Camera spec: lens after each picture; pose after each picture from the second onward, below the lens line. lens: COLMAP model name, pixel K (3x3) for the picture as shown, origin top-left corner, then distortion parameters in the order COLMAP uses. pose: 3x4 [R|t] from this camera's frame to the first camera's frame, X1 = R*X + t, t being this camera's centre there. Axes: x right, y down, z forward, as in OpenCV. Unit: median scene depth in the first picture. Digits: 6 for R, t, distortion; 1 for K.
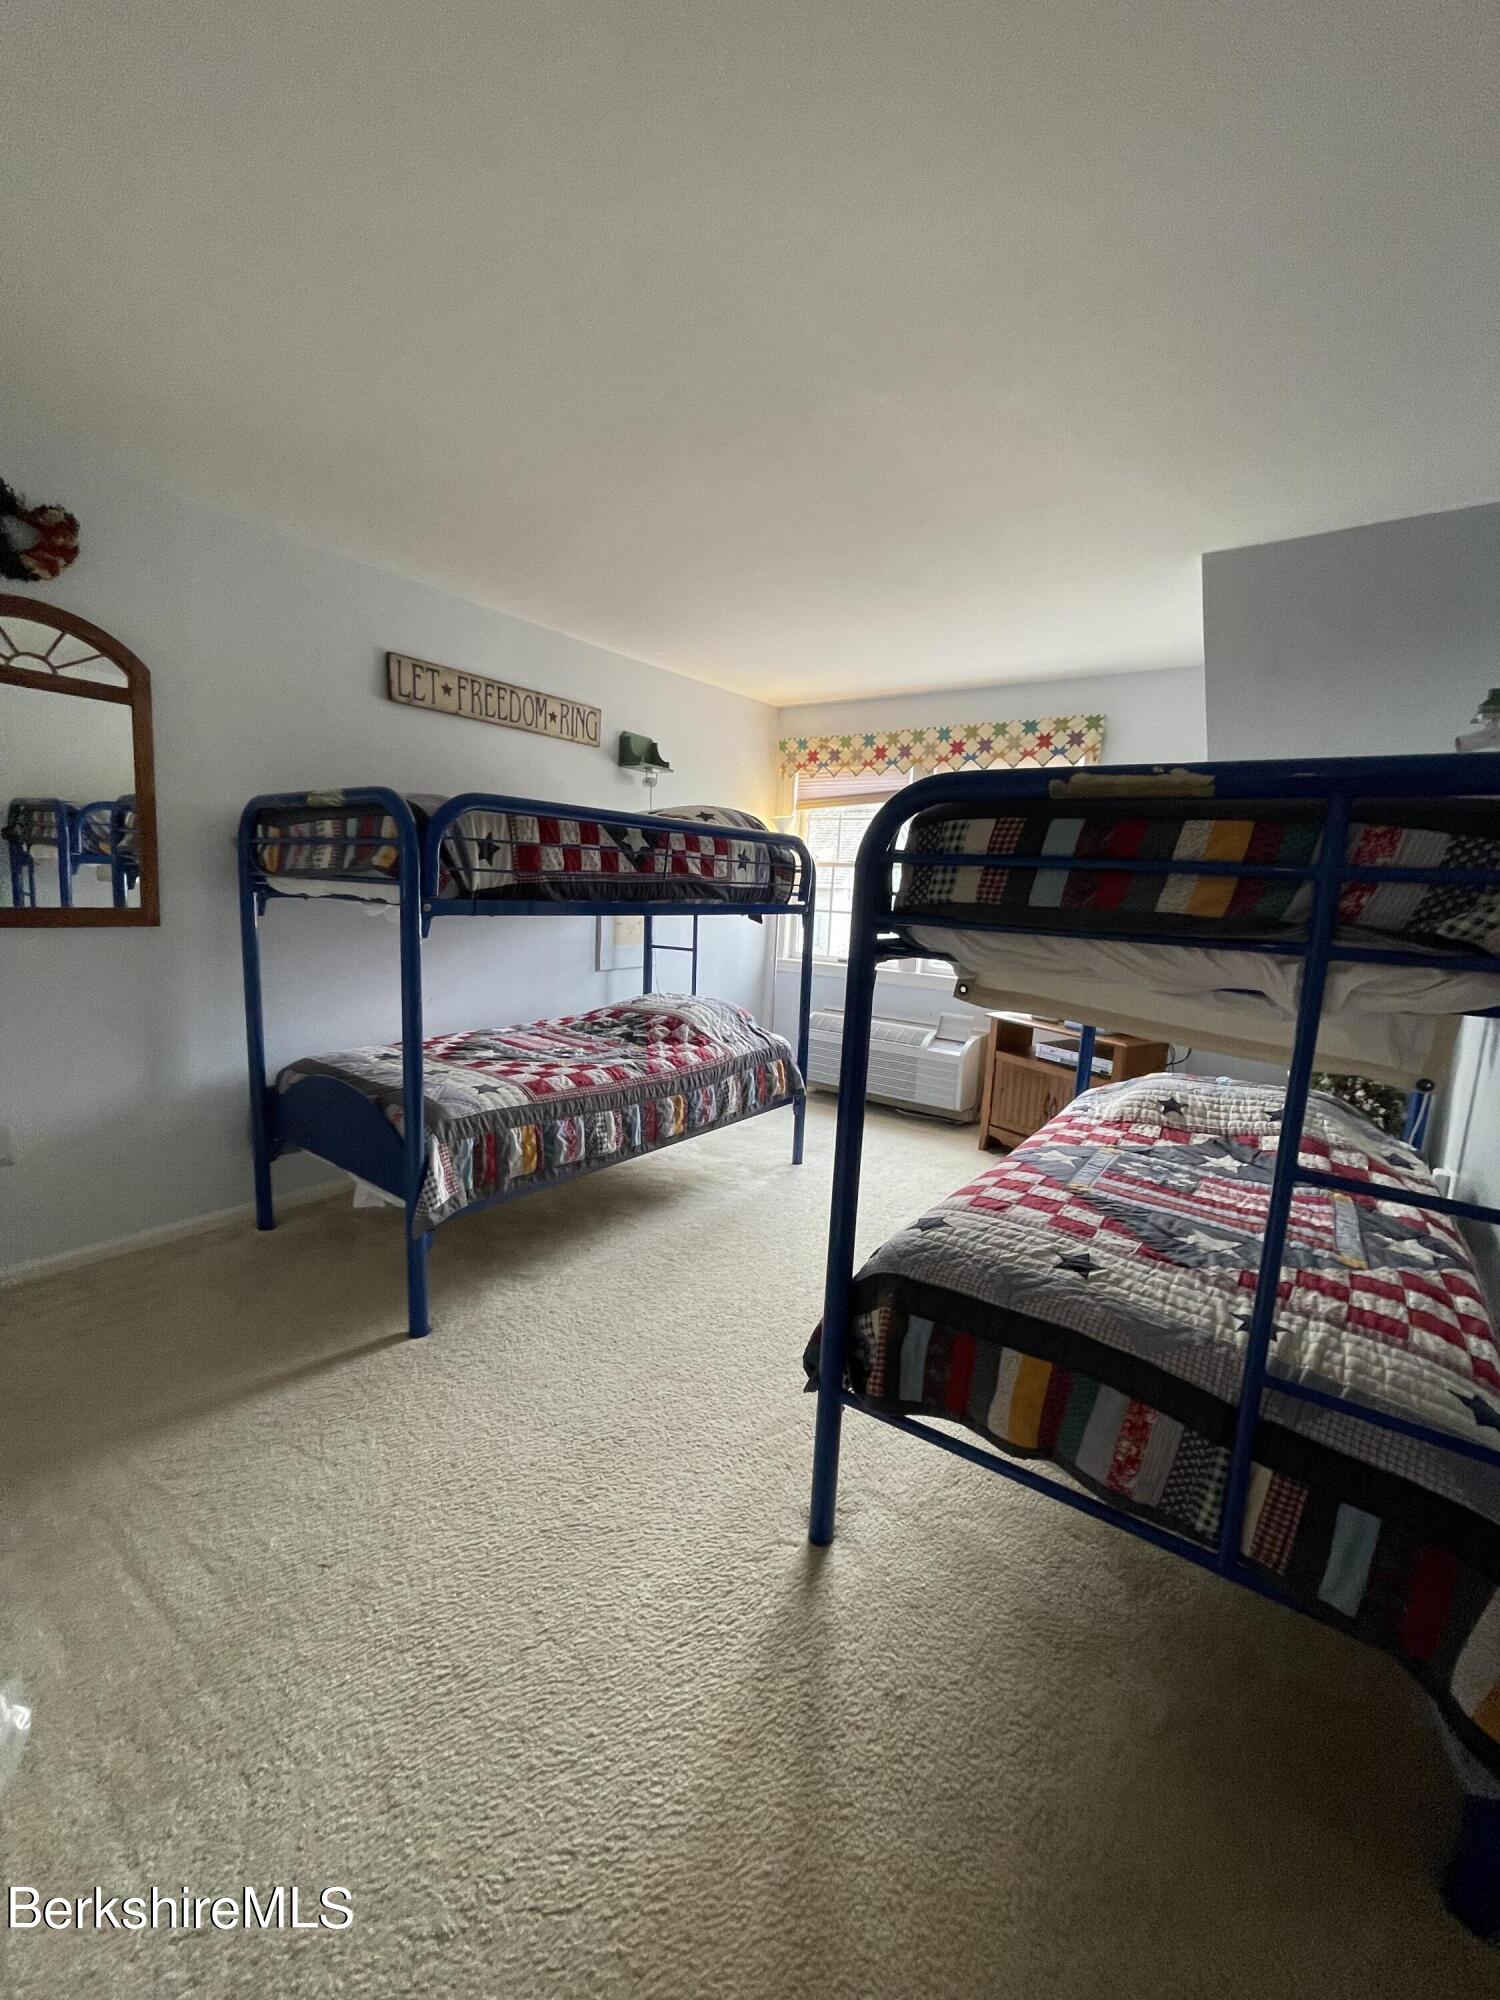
lens RADIAL K [[811.8, 0, 744.4], [0, 811.8, 994.3], [0, 0, 1]] dist [-0.001633, -0.000352]
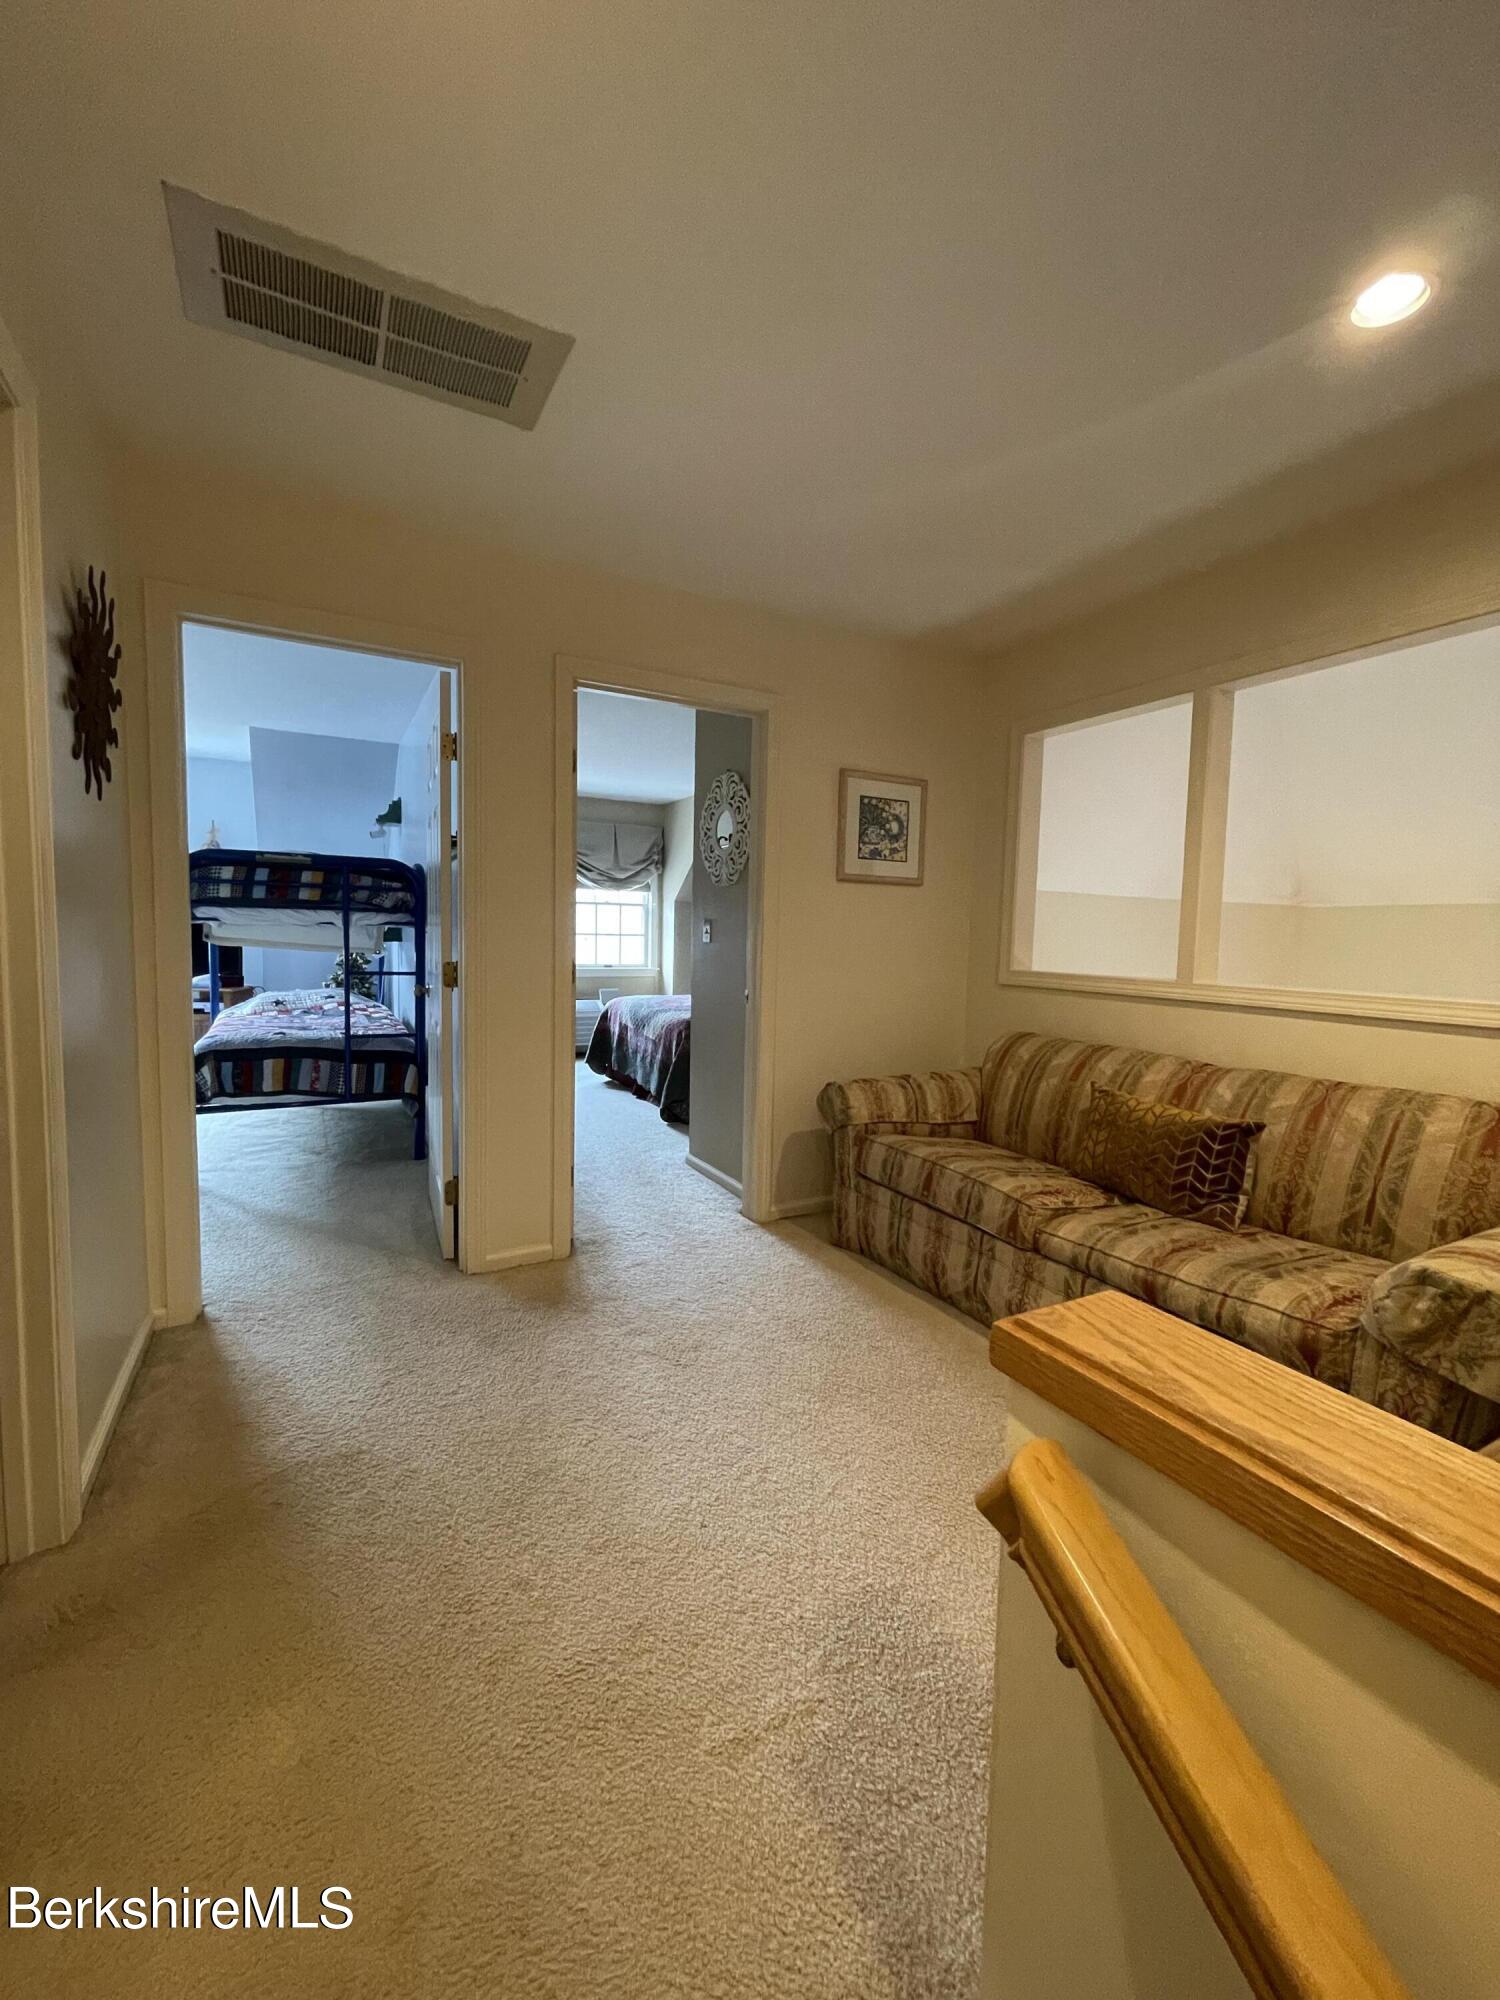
lens RADIAL K [[811.8, 0, 744.8], [0, 811.8, 993.0], [0, 0, 1]] dist [-0.001633, -0.000352]
pose [[0.430960, -0.110789, 0.895544, -1.573399], [0.124050, 0.990286, 0.062813, 0.270806], [-0.893804, 0.084022, 0.440517, -1.869489]]
